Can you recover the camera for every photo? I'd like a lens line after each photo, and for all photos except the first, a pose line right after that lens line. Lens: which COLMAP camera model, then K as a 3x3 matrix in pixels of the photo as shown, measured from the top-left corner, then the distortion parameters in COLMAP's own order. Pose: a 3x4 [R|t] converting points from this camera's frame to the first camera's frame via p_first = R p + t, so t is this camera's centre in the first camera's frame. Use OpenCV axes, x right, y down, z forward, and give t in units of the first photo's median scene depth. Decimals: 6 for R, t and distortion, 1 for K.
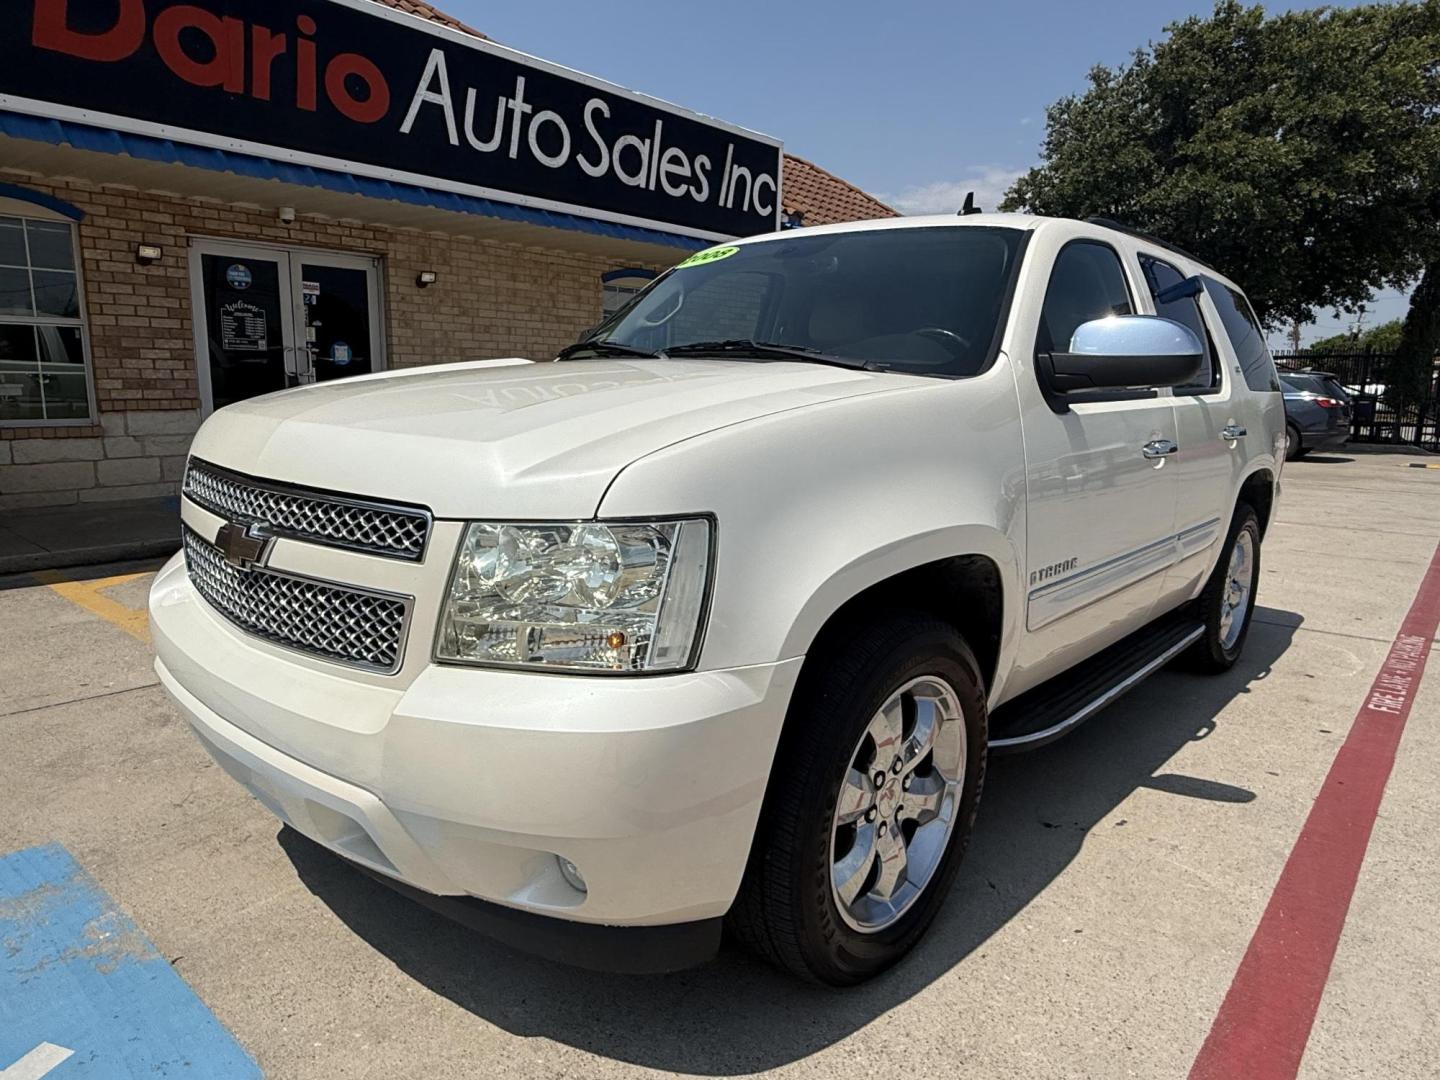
lens RADIAL K [[892.3, 0, 715.2], [0, 892.3, 539.3], [0, 0, 1]] dist [0.013256, -0.019087]
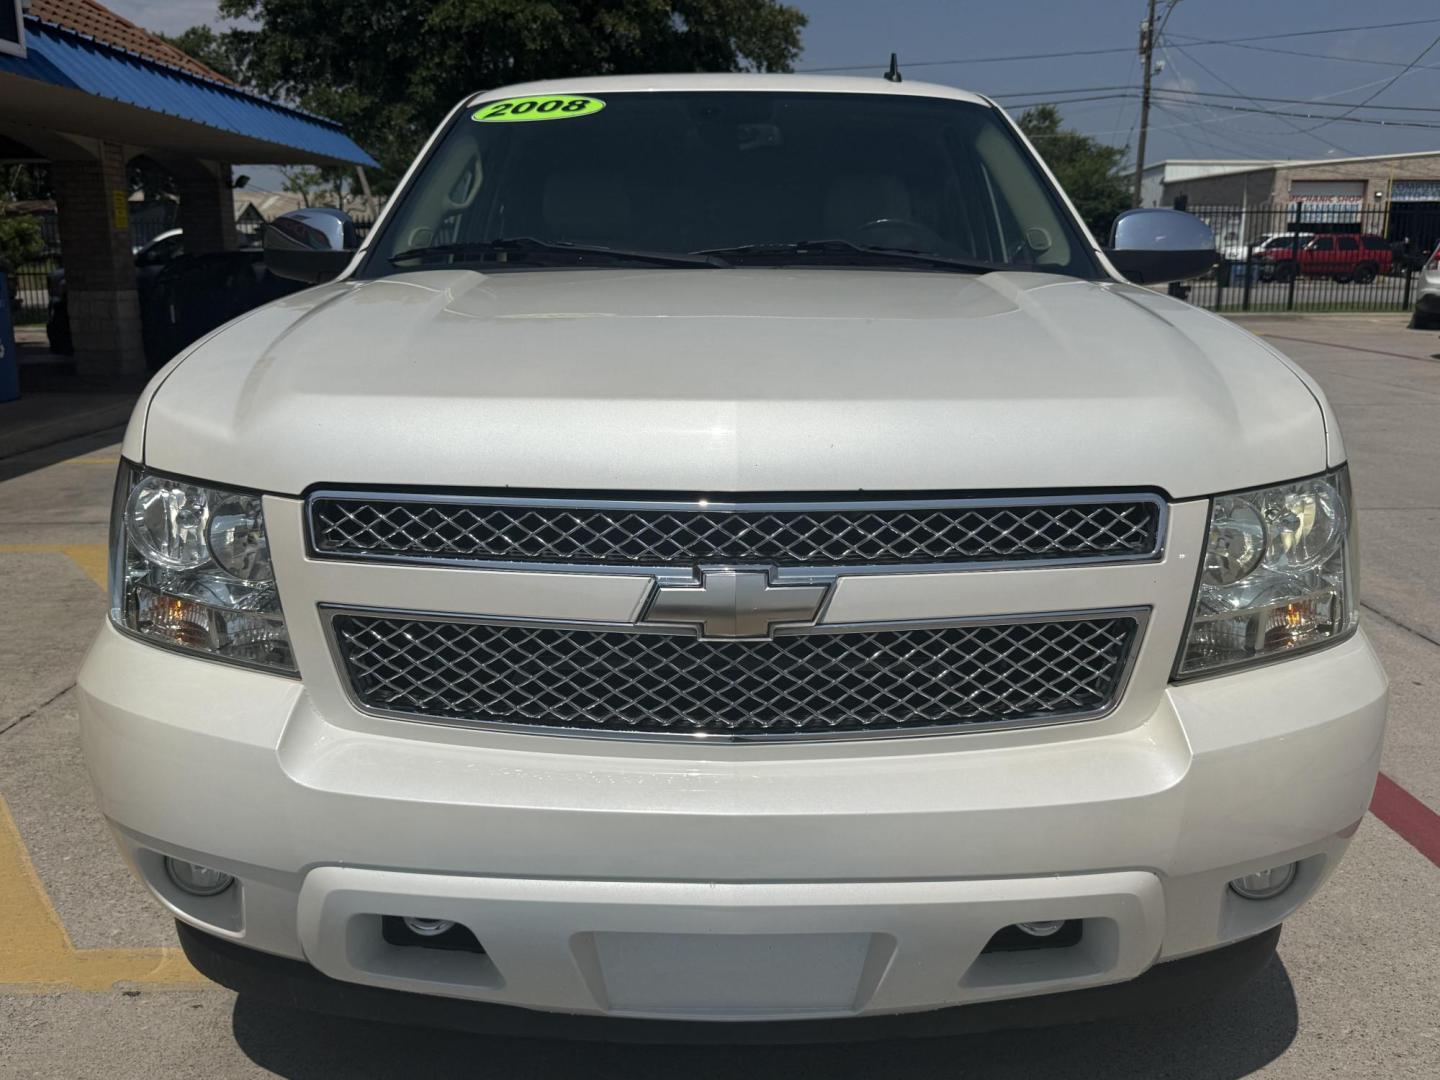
lens RADIAL K [[1228.9, 0, 723.4], [0, 1228.9, 537.4], [0, 0, 1]] dist [0.007727, -0.037236]
pose [[0.753480, -0.164756, 0.636493, -1.274302], [0.130479, 0.986309, 0.100845, -0.148213], [-0.644394, 0.007065, 0.764661, 0.427176]]
